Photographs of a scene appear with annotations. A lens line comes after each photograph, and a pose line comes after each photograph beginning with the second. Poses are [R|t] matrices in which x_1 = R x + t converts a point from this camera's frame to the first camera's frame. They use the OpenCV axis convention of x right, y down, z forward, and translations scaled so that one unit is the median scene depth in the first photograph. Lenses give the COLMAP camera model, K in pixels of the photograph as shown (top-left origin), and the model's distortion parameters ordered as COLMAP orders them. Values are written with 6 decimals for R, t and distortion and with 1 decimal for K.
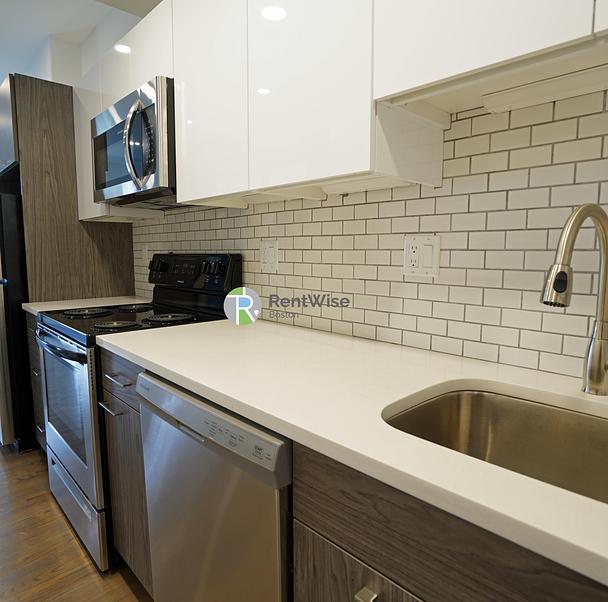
lens RADIAL K [[422.5, 0, 305.4], [0, 422.5, 302.5], [0, 0, 1]] dist [-0.072733, 0.041546]
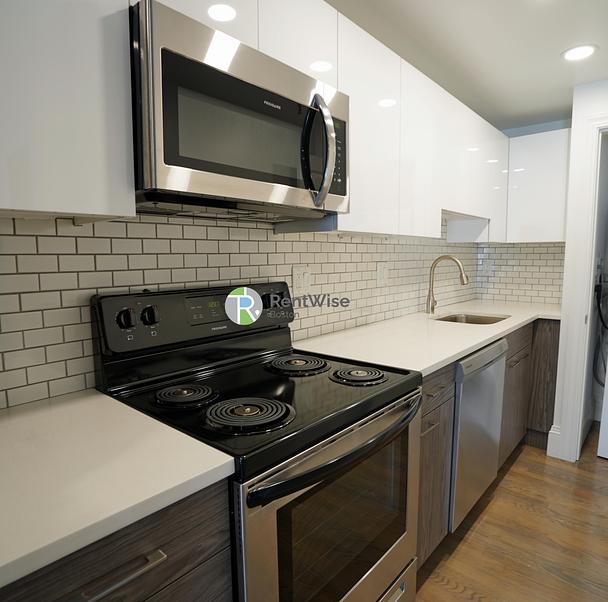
lens RADIAL K [[422.5, 0, 305.4], [0, 422.5, 302.5], [0, 0, 1]] dist [-0.072733, 0.041546]
pose [[-0.087572, -0.113692, 0.989649, -1.256408], [0.126983, 0.984087, 0.124290, -0.202270], [-0.988032, 0.136553, -0.071742, 1.147766]]
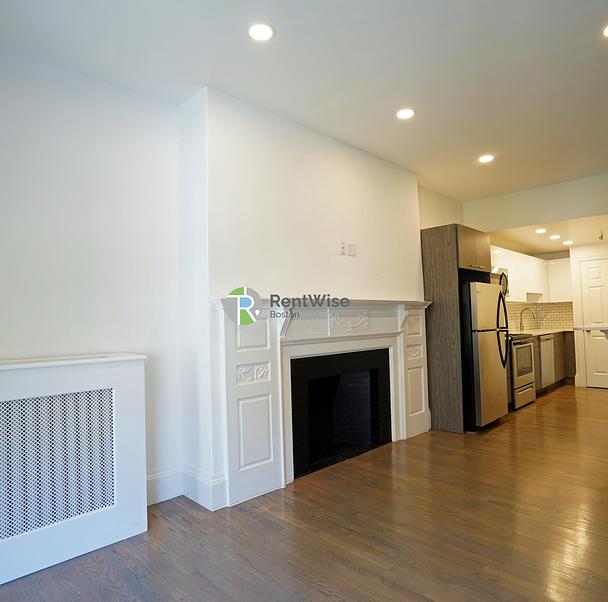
lens RADIAL K [[422.5, 0, 305.4], [0, 422.5, 302.5], [0, 0, 1]] dist [-0.072733, 0.041546]
pose [[-0.004692, 0.037535, 0.999284, -3.987524], [0.152650, 0.987611, -0.036379, -0.365164], [-0.988269, 0.152370, -0.010363, 2.780847]]
